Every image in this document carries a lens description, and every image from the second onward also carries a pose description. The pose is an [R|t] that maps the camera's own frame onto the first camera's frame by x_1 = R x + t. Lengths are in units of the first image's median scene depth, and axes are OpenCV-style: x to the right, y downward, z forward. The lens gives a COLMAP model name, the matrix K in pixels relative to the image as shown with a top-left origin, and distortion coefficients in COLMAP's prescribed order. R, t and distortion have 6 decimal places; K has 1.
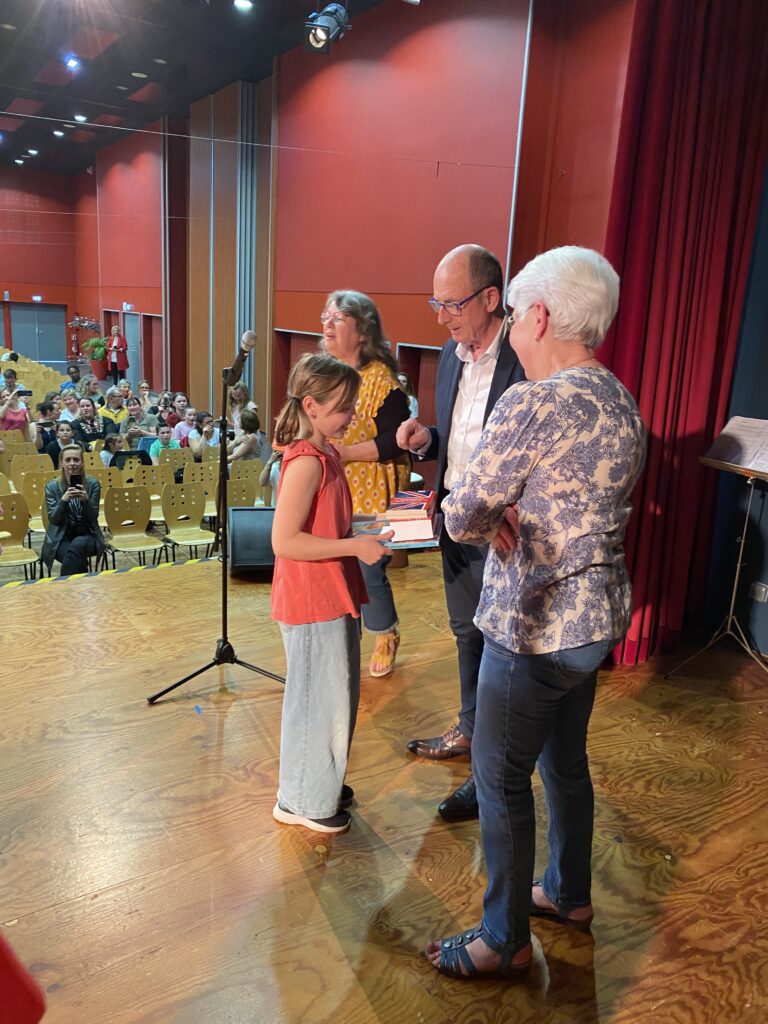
lens RADIAL K [[785.8, 0, 399.3], [0, 785.8, 501.1], [0, 0, 1]] dist [0.016710, -0.017992]
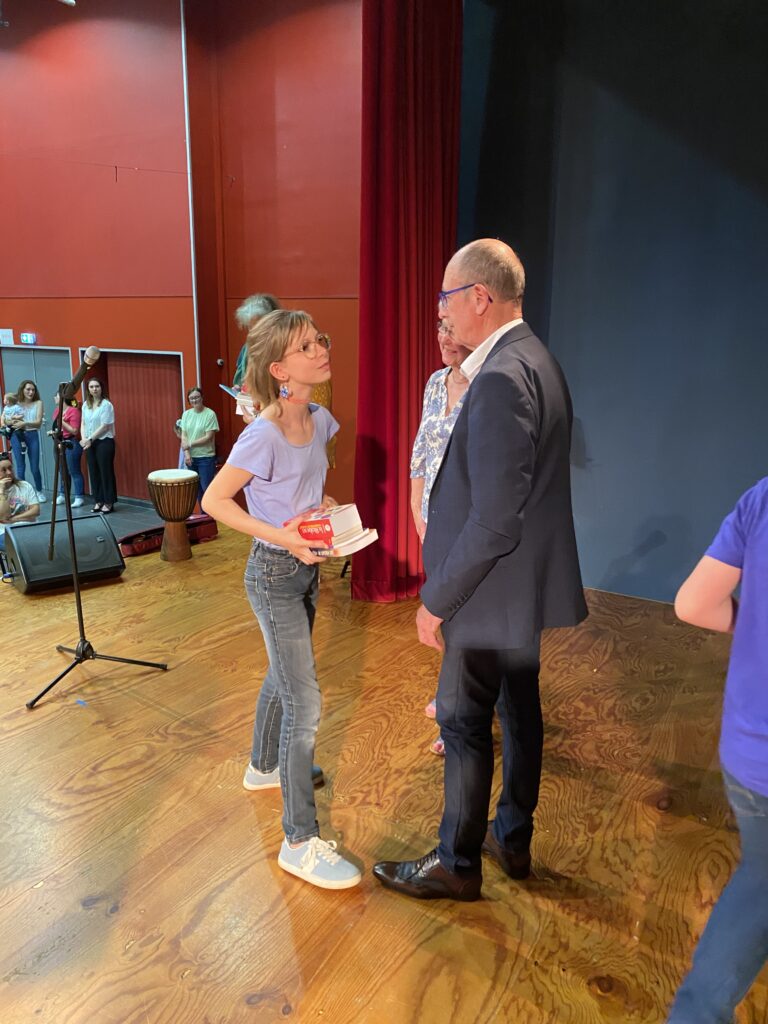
lens RADIAL K [[785.8, 0, 390.8], [0, 785.8, 516.5], [0, 0, 1]] dist [0.016710, -0.017992]
pose [[0.904808, -0.144115, 0.400691, -0.245500], [0.134277, 0.989542, 0.052691, 0.011948], [-0.404095, 0.006128, 0.914697, -0.143299]]
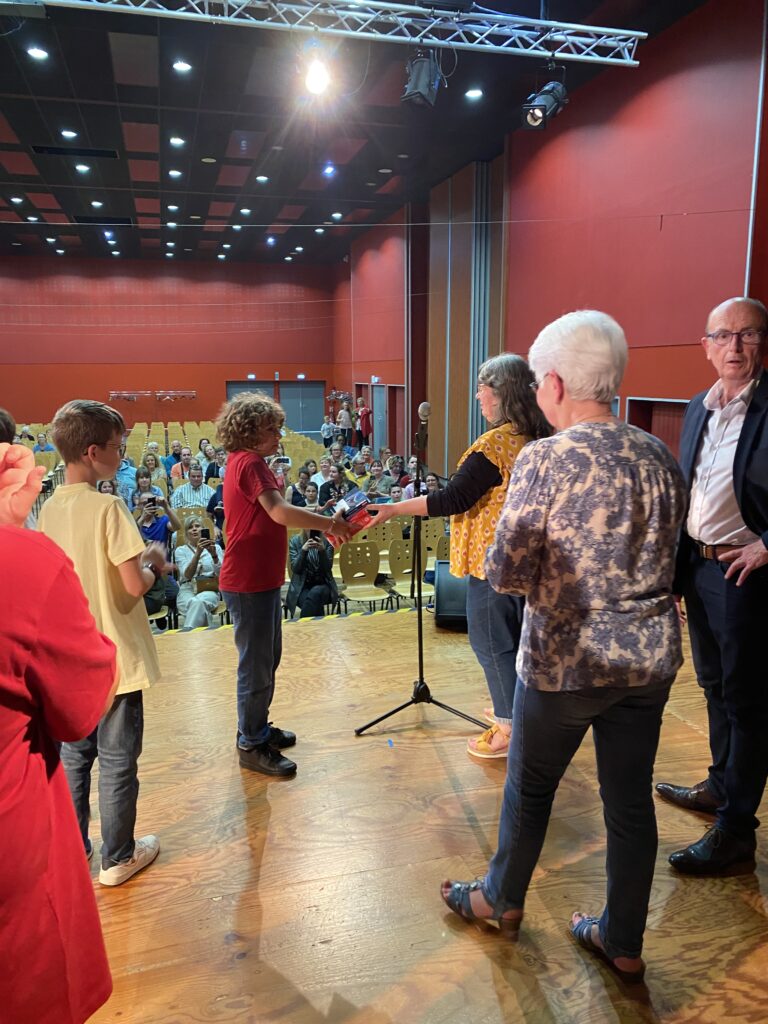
lens RADIAL K [[785.8, 0, 377.7], [0, 785.8, 506.8], [0, 0, 1]] dist [0.016710, -0.017992]
pose [[0.944177, -0.010103, -0.329282, 0.084341], [-0.012255, 0.997761, -0.065755, 0.008050], [0.329209, 0.066120, 0.941939, -0.055055]]
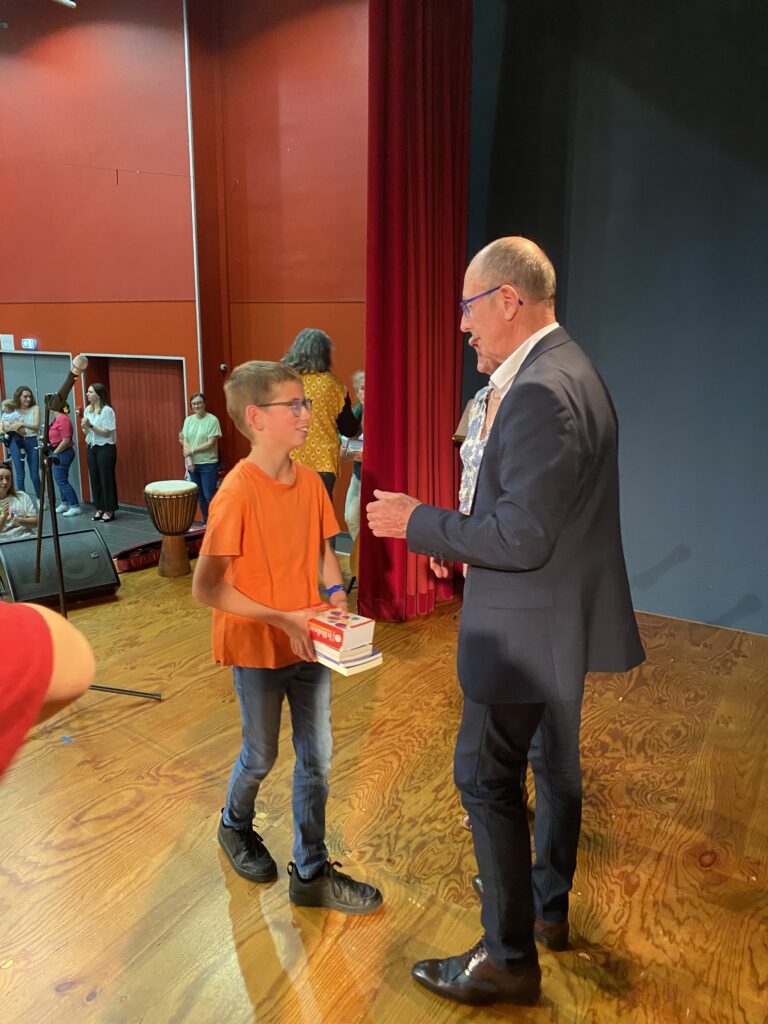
lens RADIAL K [[785.8, 0, 393.7], [0, 785.8, 499.2], [0, 0, 1]] dist [0.016710, -0.017992]
pose [[0.905407, -0.138286, 0.401391, -0.219428], [0.138453, 0.989952, 0.028750, -0.006076], [-0.401334, 0.029544, 0.915455, -0.077010]]
